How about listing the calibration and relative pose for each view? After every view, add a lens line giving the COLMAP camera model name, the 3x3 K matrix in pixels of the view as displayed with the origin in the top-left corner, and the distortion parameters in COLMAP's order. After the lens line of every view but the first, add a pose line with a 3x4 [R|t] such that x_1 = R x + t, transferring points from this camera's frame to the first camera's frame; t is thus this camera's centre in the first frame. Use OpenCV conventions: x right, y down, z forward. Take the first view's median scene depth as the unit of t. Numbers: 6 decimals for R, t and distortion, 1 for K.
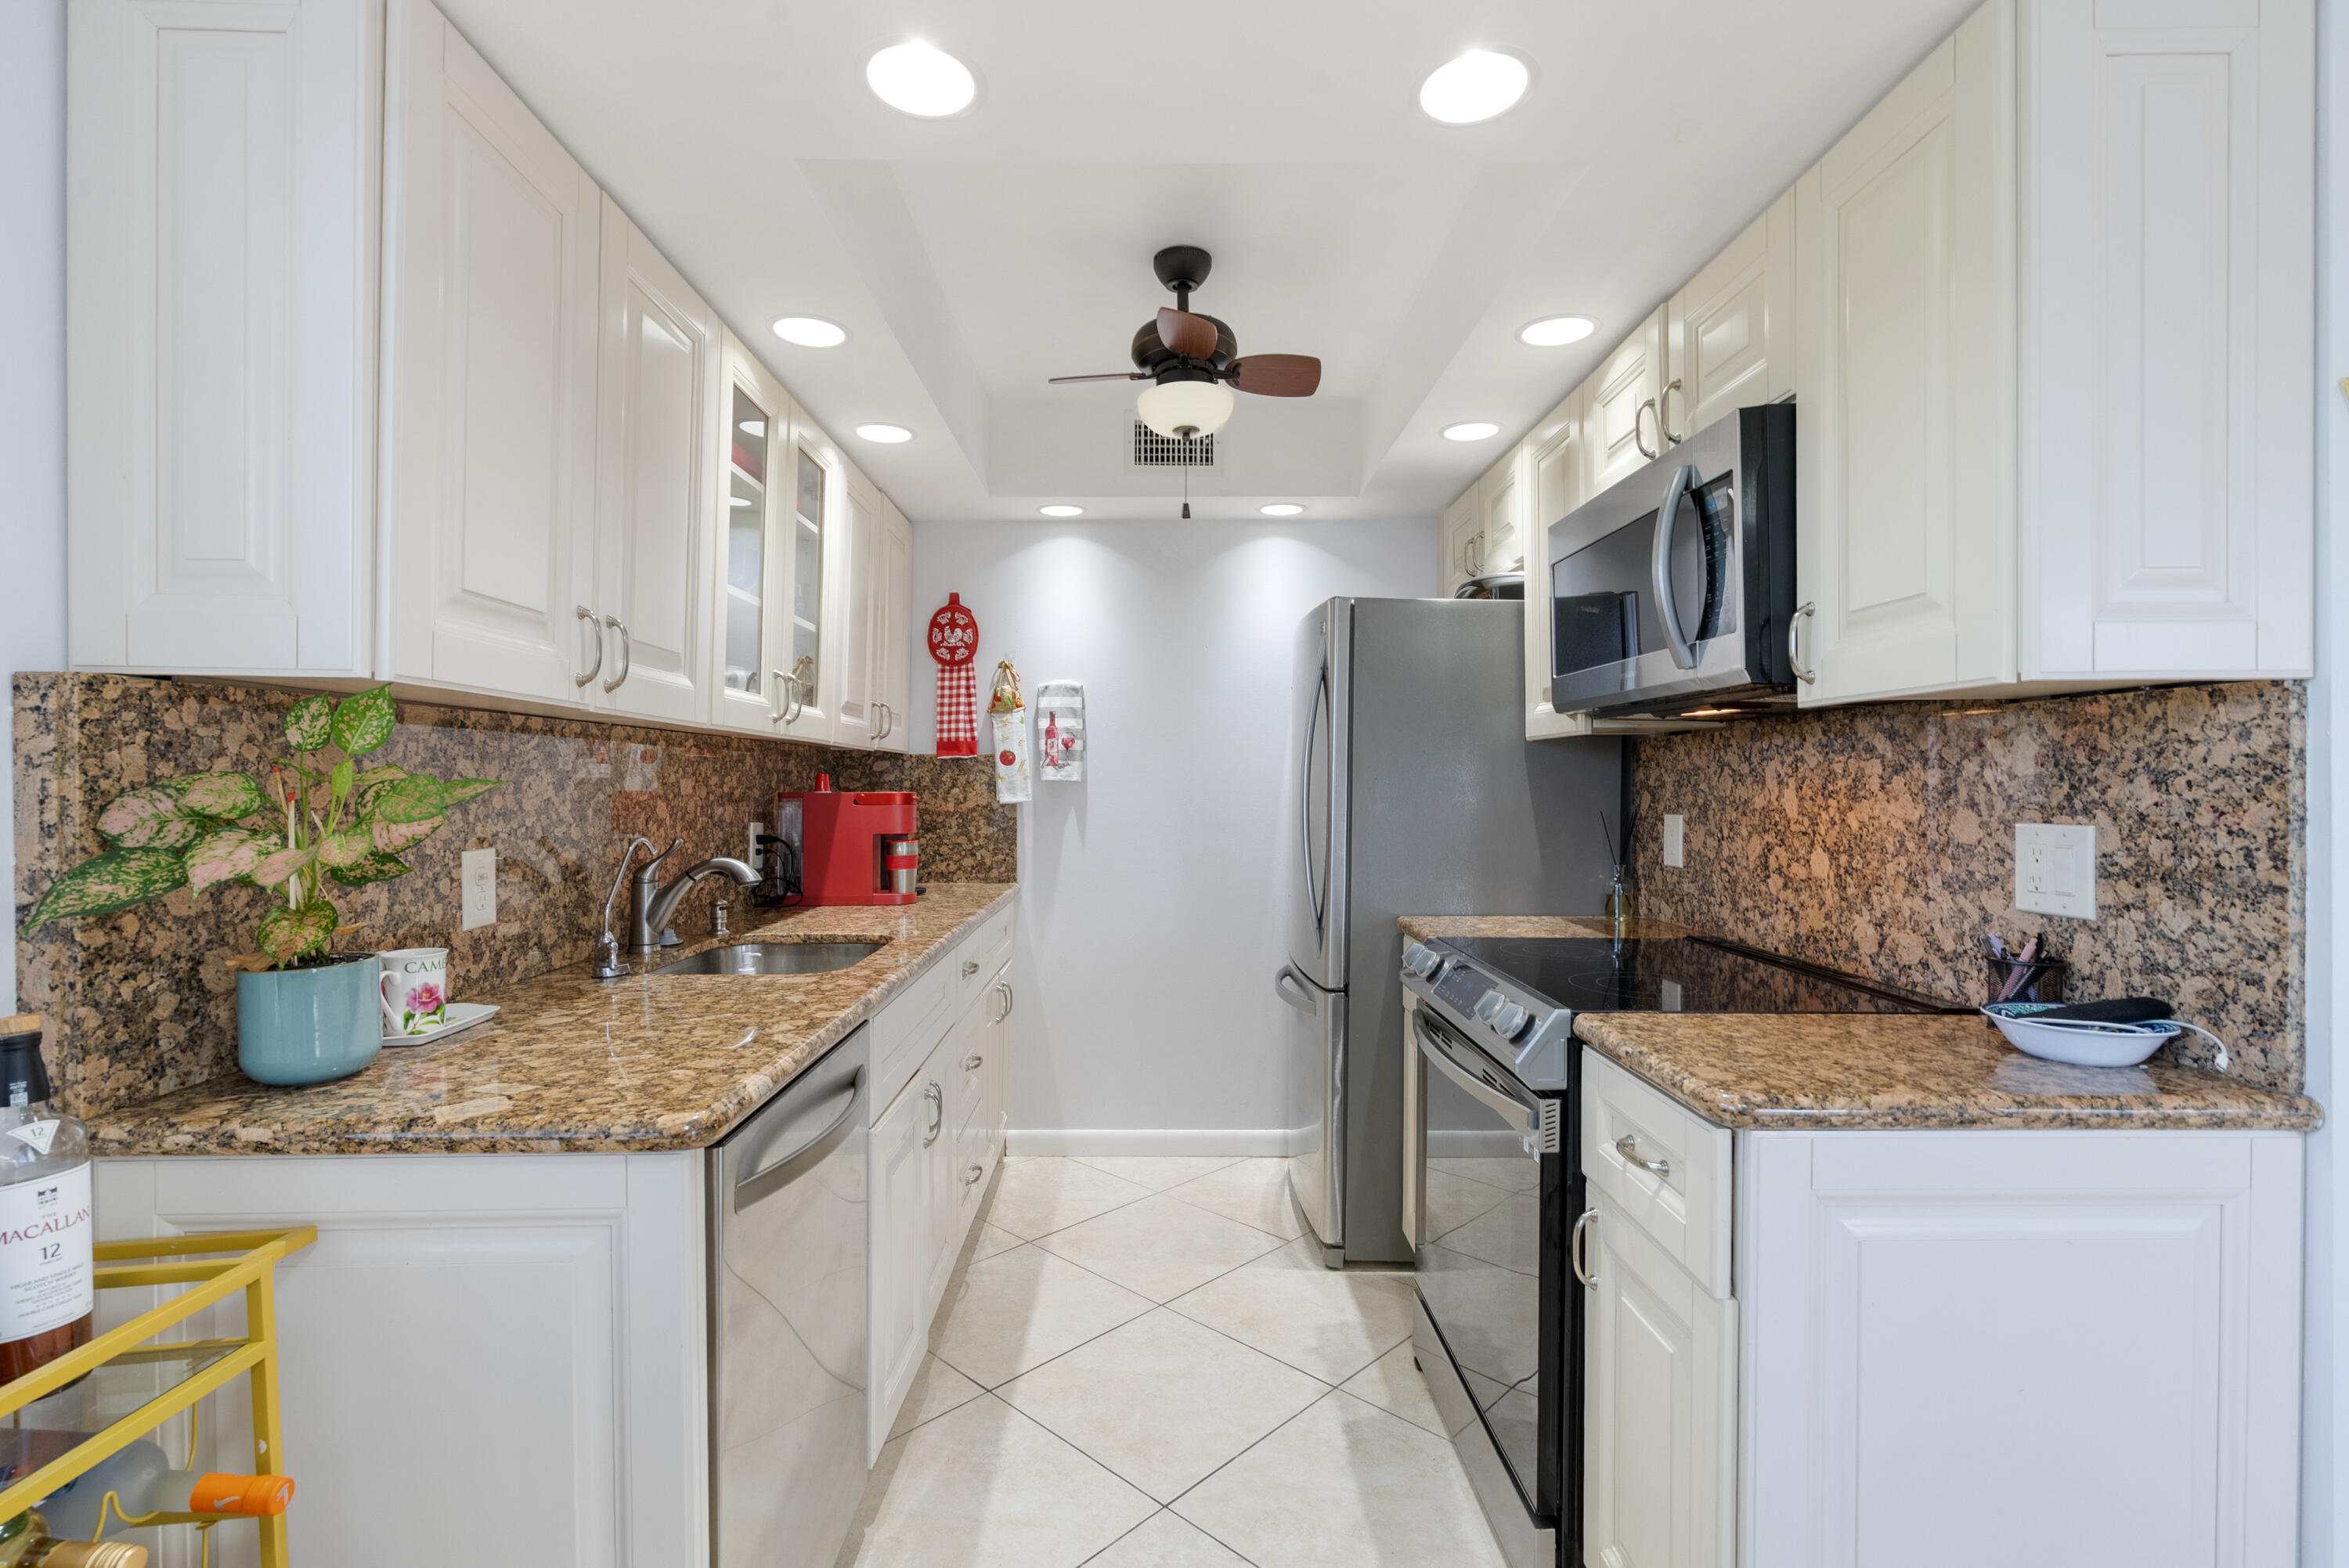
lens RADIAL K [[1075.8, 0, 1168.5], [0, 1075.8, 794.6], [0, 0, 1]] dist [-0.002533, 0.001415]
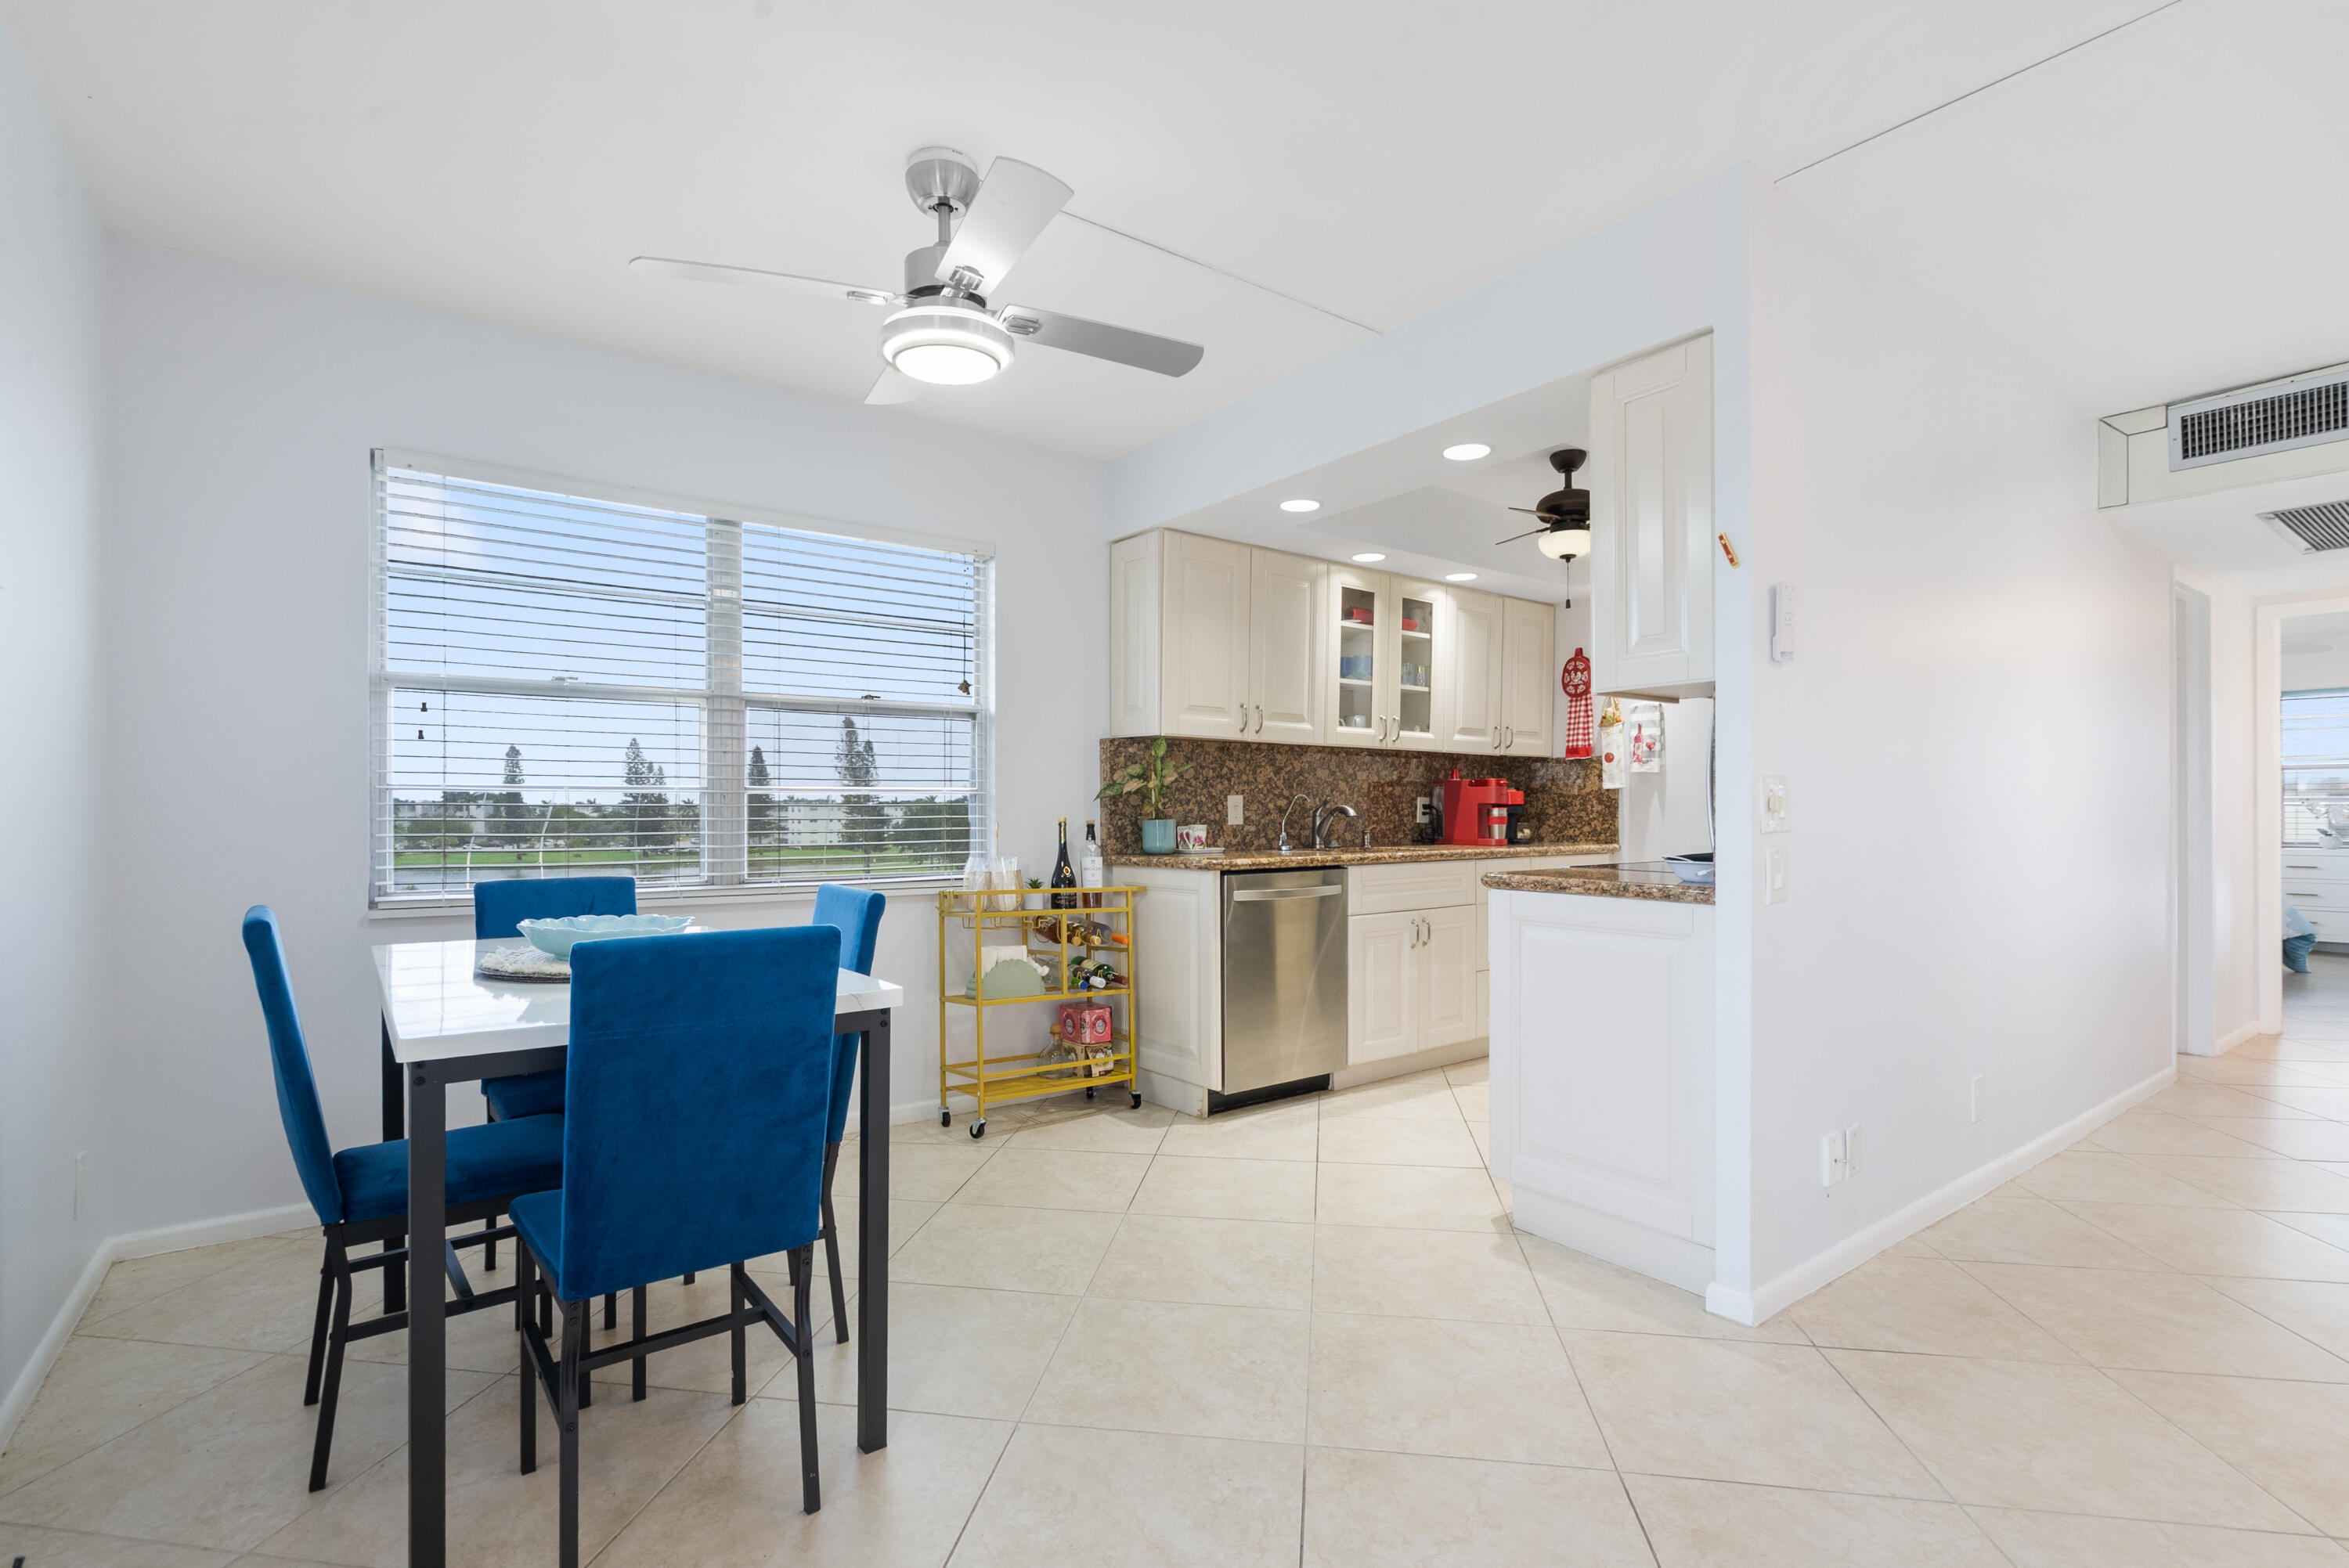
lens RADIAL K [[1081.3, 0, 1169.1], [0, 1081.3, 808.8], [0, 0, 1]] dist [-0.002759, 0.000197]
pose [[0.583400, -0.001650, -0.812184, 1.141041], [-0.007893, 0.999939, -0.007701, 0.084611], [0.812147, 0.010903, 0.583351, -0.549273]]
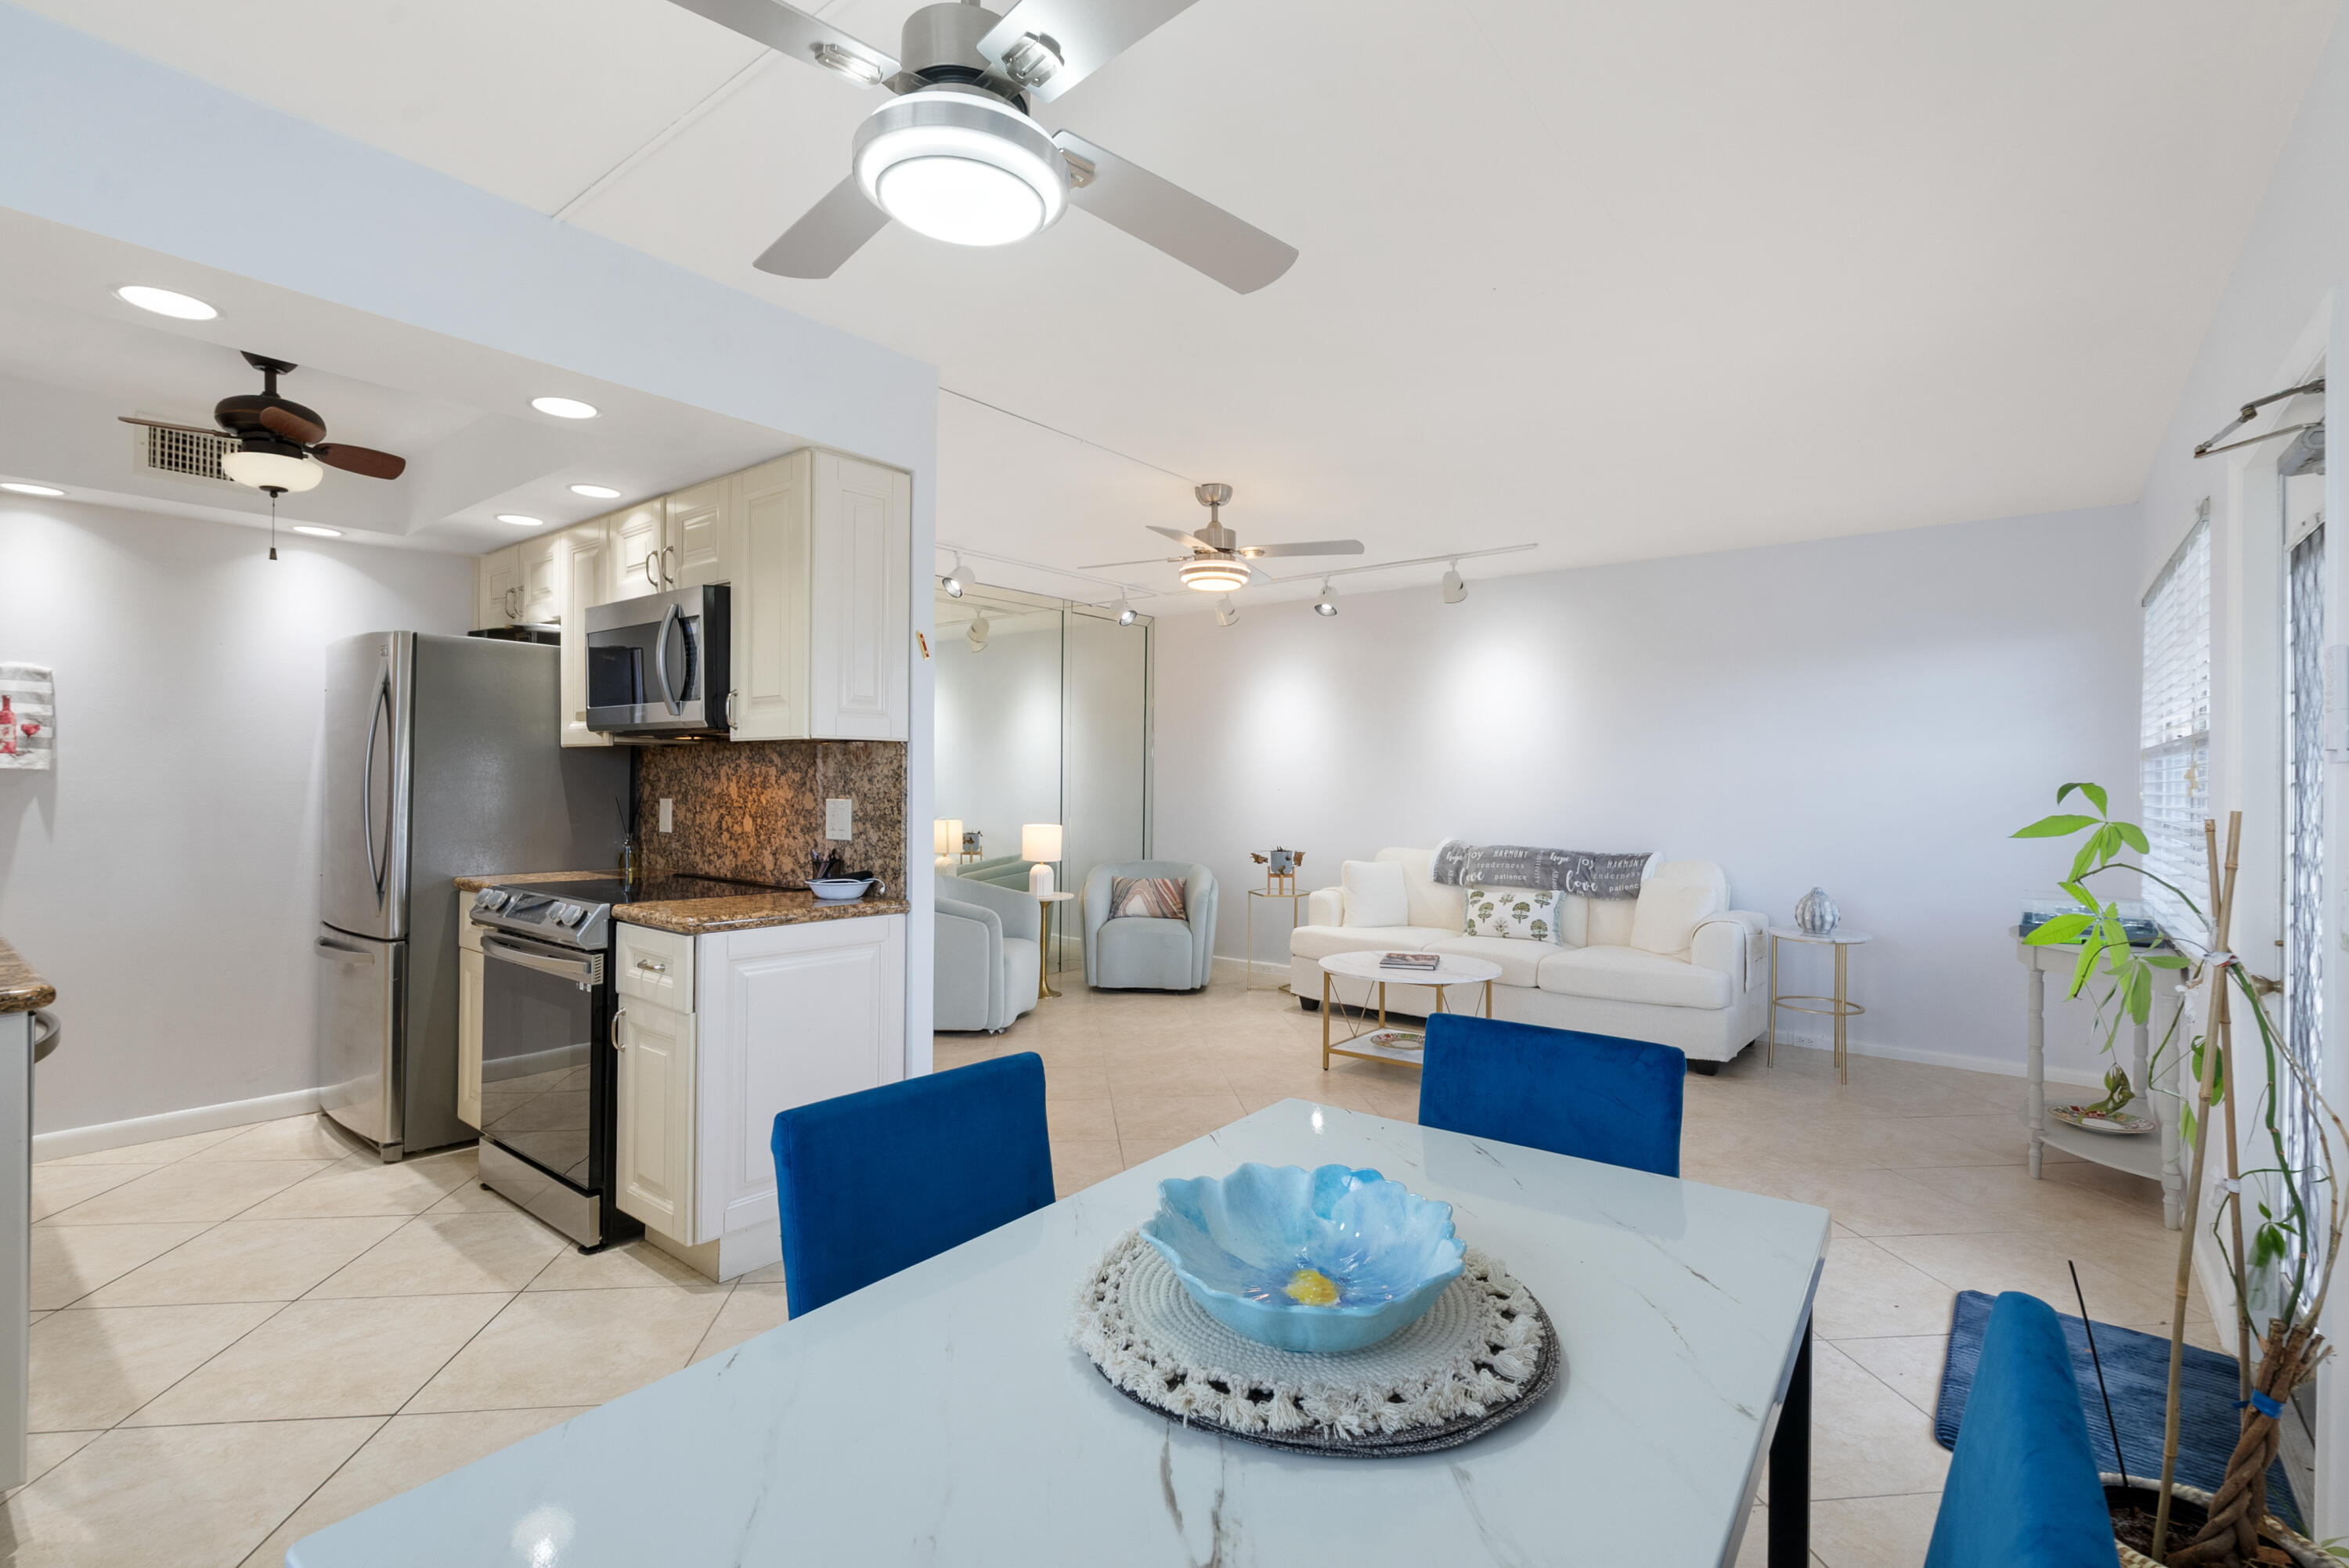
lens RADIAL K [[1072.5, 0, 1169.0], [0, 1072.5, 782.6], [0, 0, 1]] dist [-0.001072, 0.000984]
pose [[0.636607, 0.007241, 0.771154, -0.305629], [-0.002461, 0.999970, -0.007358, 0.006043], [-0.771184, 0.002786, 0.636606, -0.636429]]
